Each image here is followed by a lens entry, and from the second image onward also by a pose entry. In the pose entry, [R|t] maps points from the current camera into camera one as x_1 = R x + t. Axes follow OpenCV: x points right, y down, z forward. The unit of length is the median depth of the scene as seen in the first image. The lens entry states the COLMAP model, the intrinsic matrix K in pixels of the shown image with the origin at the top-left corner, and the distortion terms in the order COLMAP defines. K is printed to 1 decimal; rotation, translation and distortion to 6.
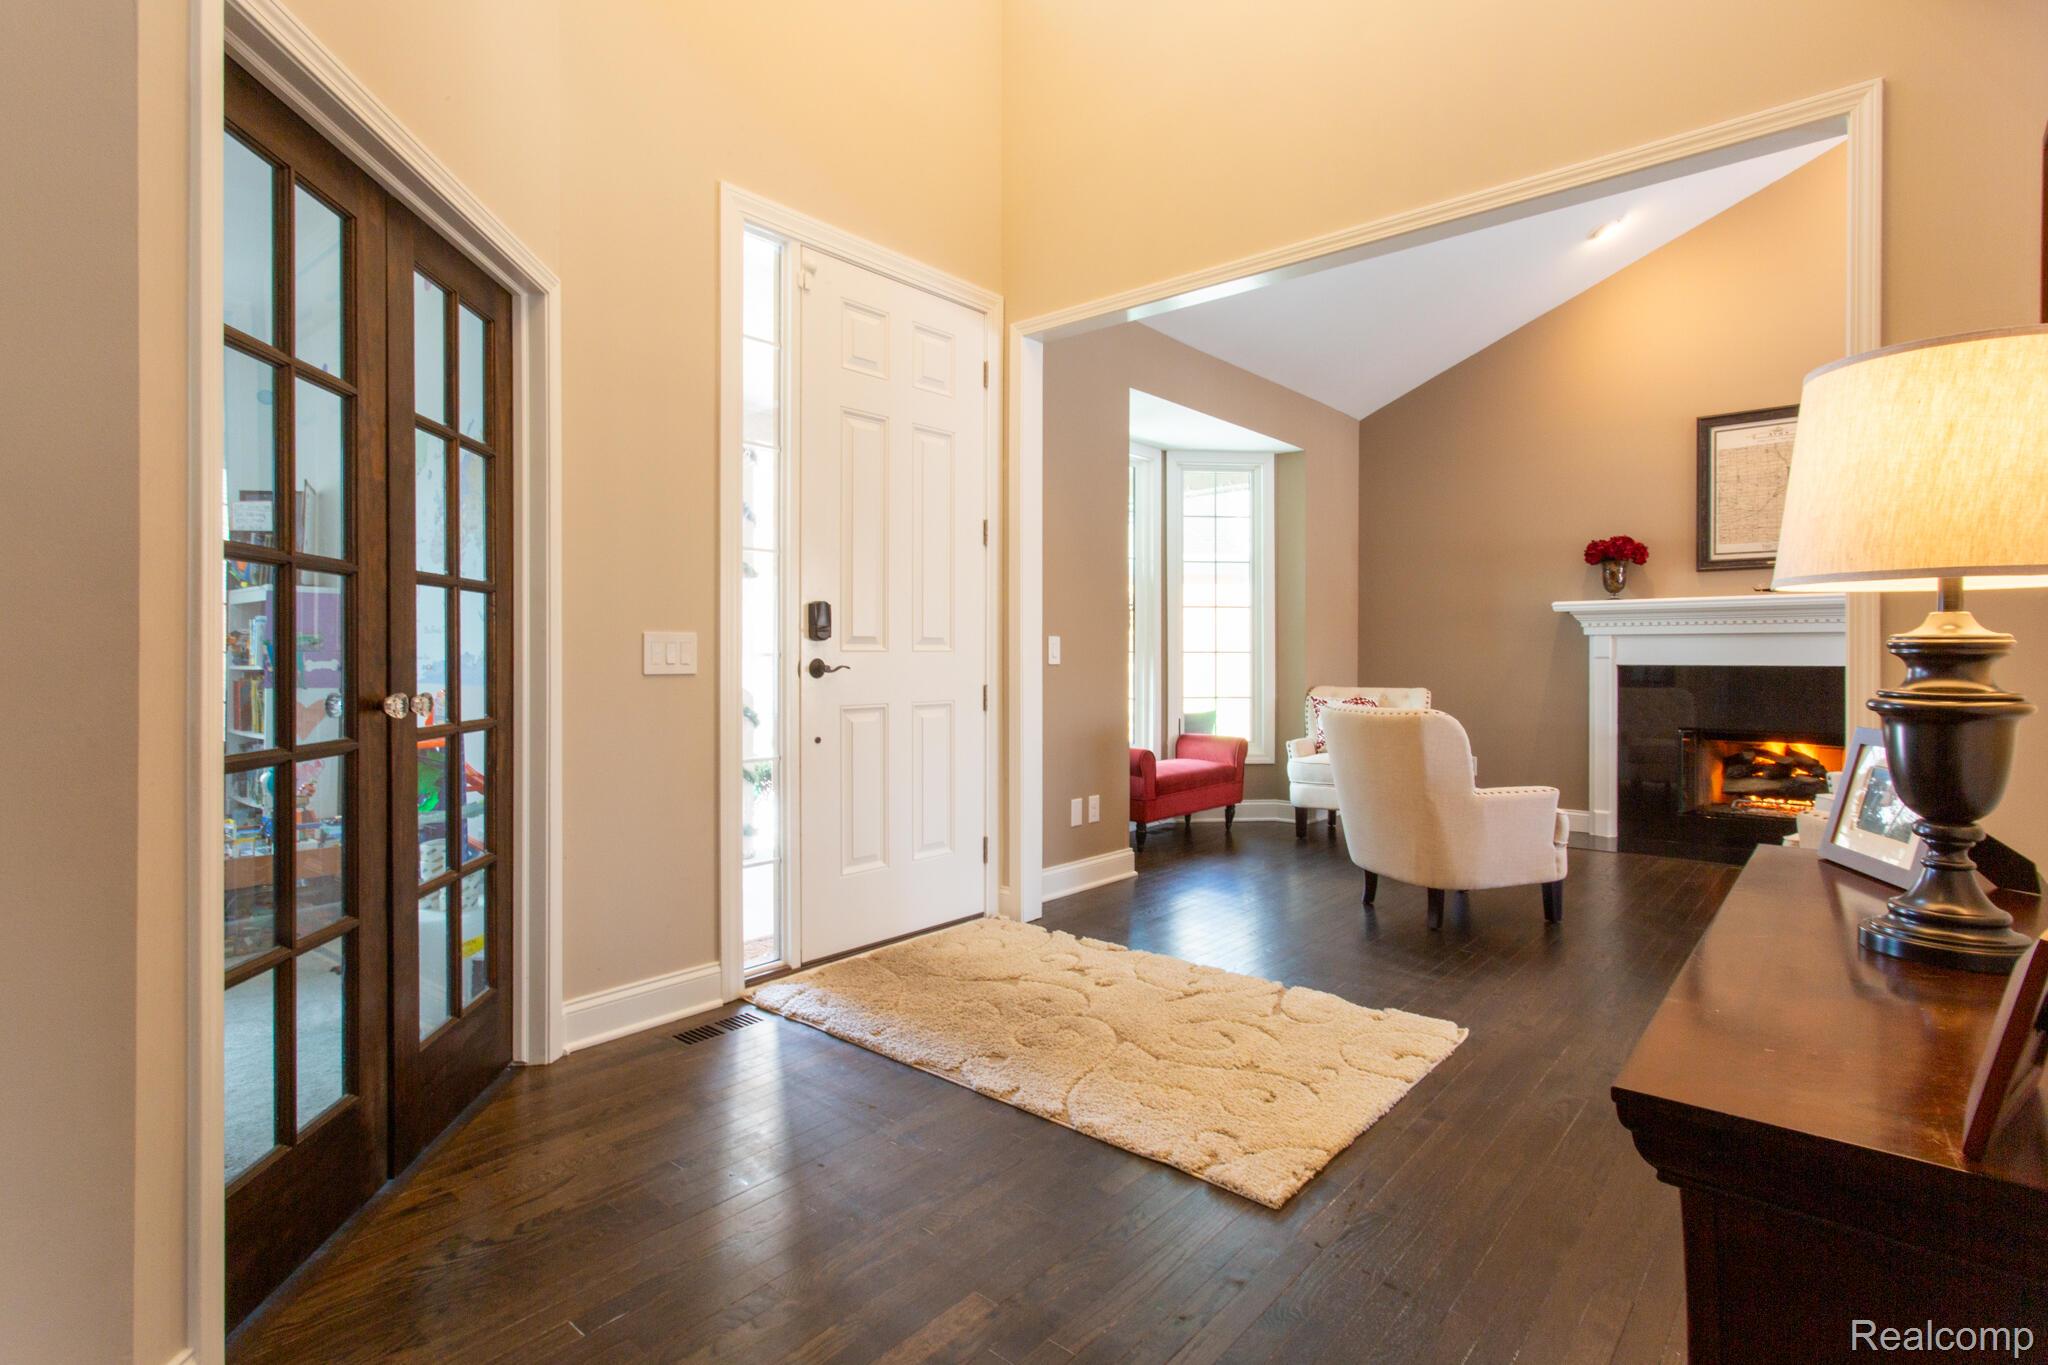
lens RADIAL K [[1012.1, 0, 994.0], [0, 1012.1, 651.3], [0, 0, 1]] dist [-0.001144, -0.000164]
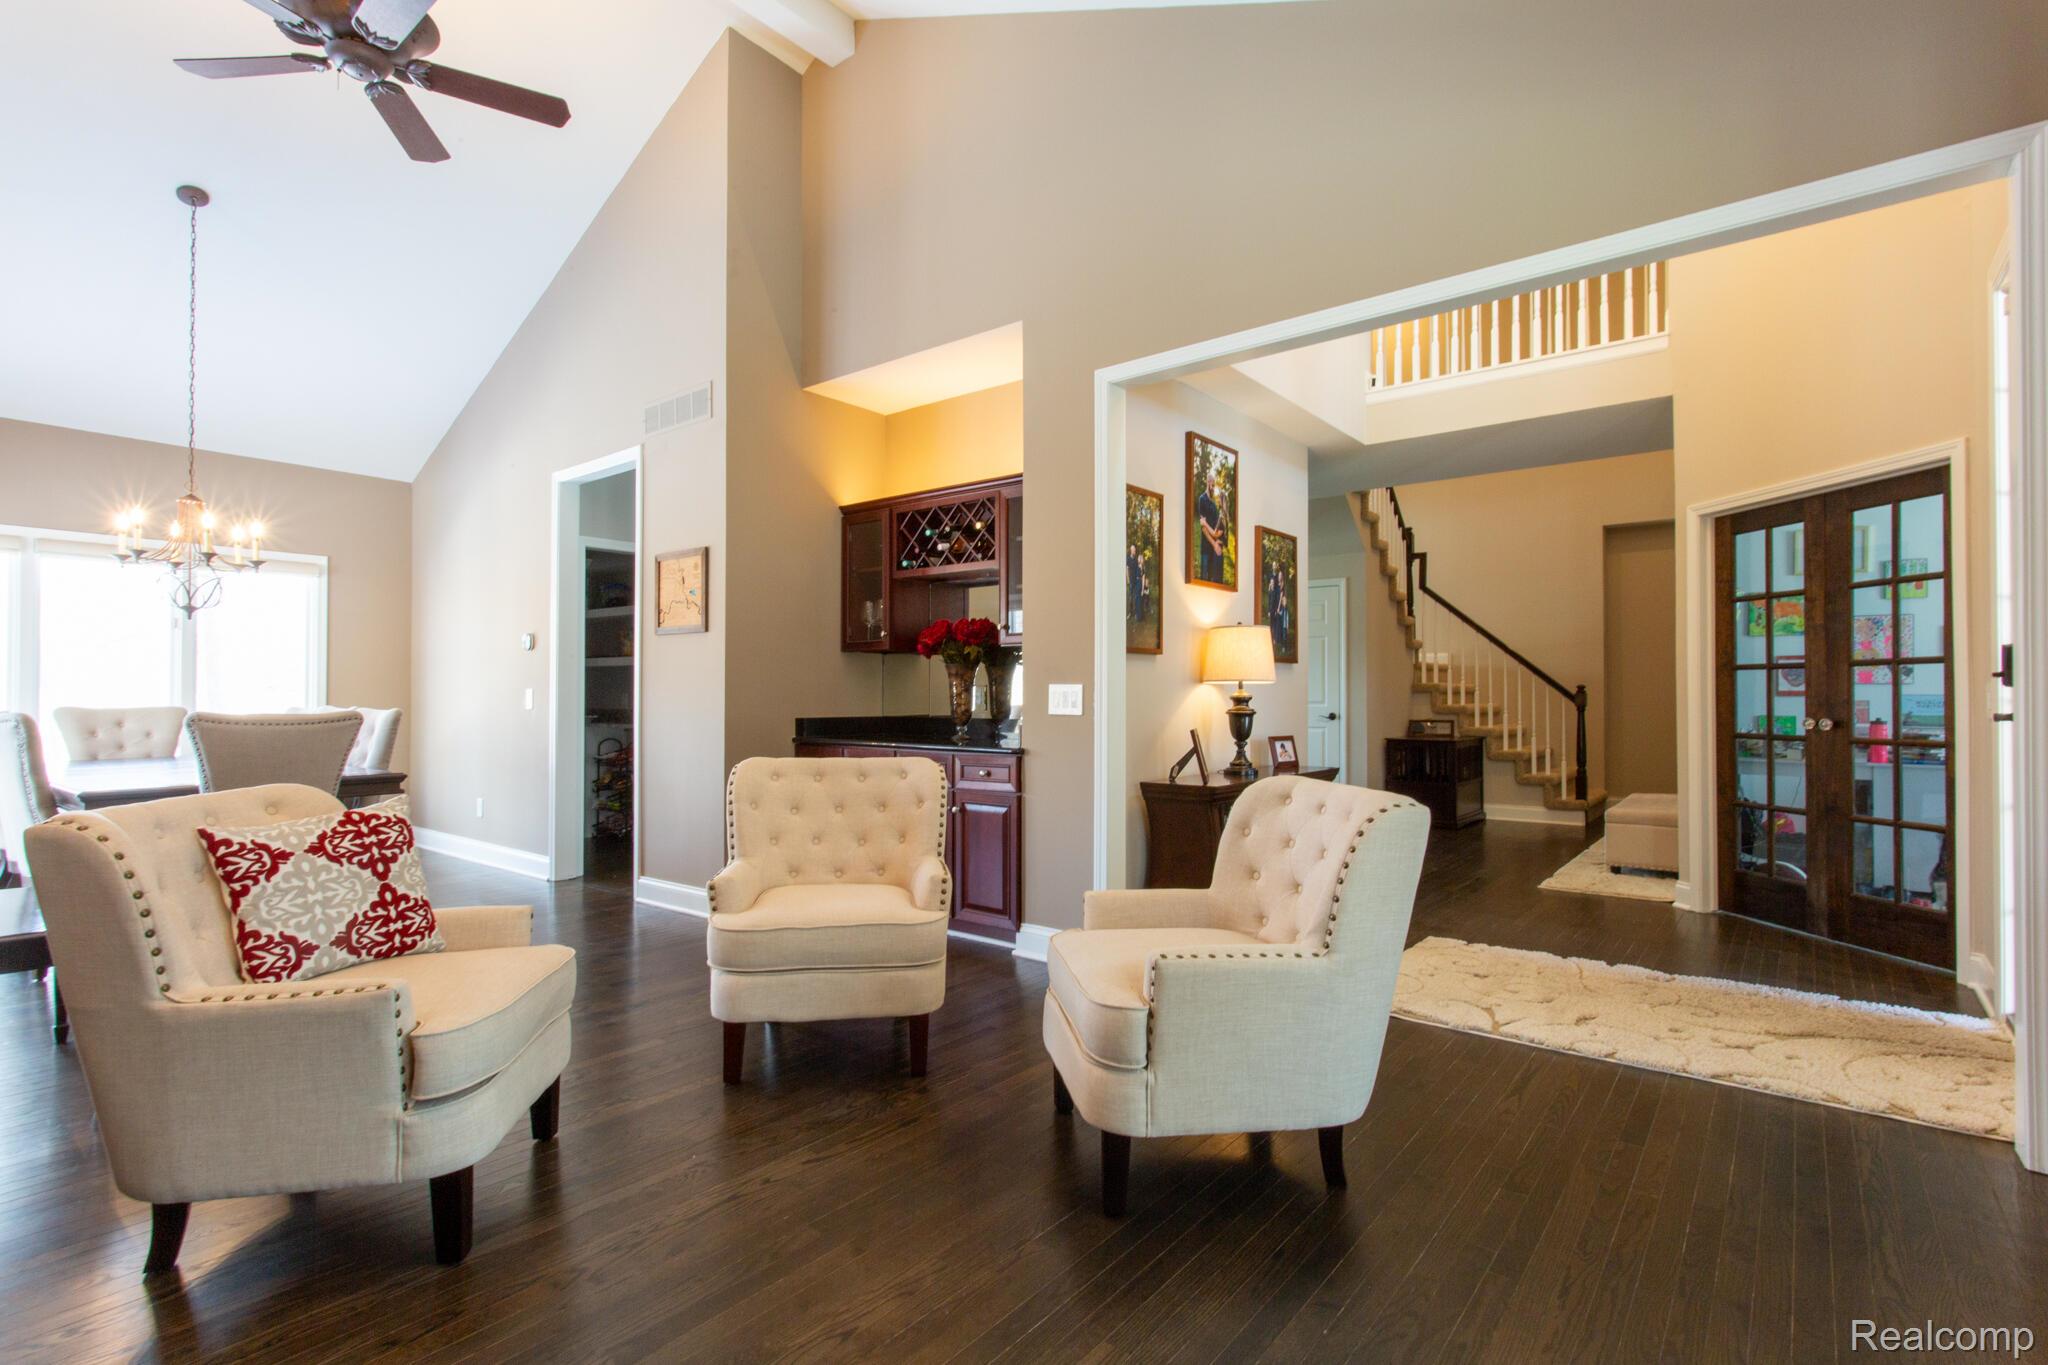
lens RADIAL K [[965.6, 0, 1024.0], [0, 965.6, 682.5], [0, 0, 1]] dist [-0.000812, -0.000155]
pose [[-0.998144, 0.003339, -0.060804, 0.965871], [0.004062, 0.999922, -0.011780, -0.010758], [0.060760, -0.012005, -0.998080, 2.273313]]
